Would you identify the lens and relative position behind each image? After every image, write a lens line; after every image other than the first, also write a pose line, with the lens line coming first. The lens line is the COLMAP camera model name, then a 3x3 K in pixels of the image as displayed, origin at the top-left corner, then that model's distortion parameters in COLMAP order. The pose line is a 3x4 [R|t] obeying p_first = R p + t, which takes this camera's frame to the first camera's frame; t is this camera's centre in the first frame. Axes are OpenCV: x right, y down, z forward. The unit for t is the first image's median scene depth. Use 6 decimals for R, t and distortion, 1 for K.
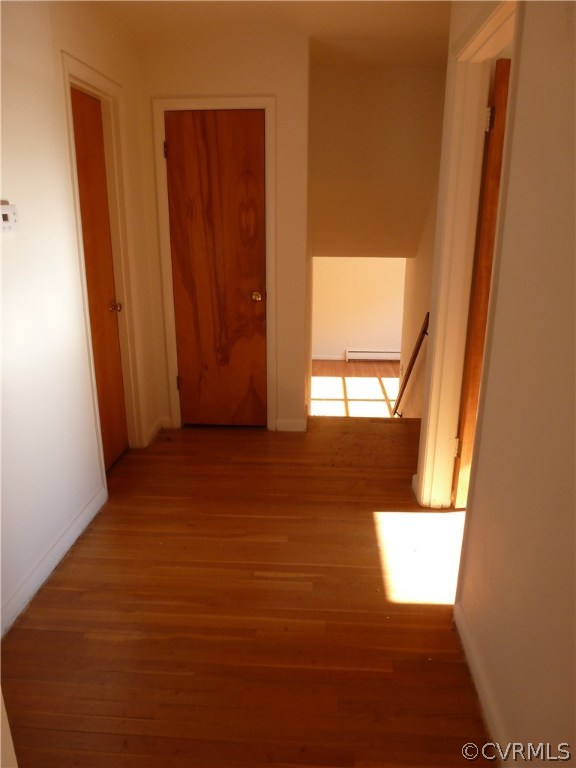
lens RADIAL K [[554.6, 0, 288.2], [0, 554.6, 385.5], [0, 0, 1]] dist [-0.035069, 0.003232]
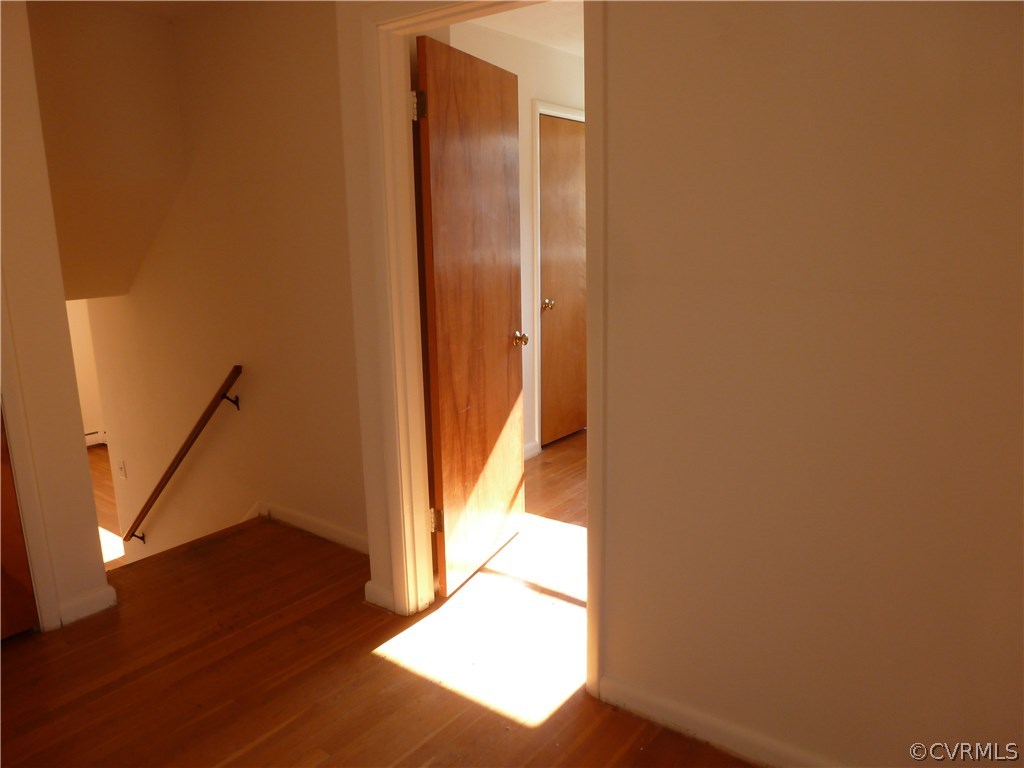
lens RADIAL K [[739.5, 0, 512.4], [0, 739.5, 377.9], [0, 0, 1]] dist [-0.035069, 0.003232]
pose [[0.551778, -0.177246, 0.814939, -0.433632], [0.261654, 0.964610, 0.032639, -0.081211], [-0.791883, 0.195222, 0.578627, 0.283713]]
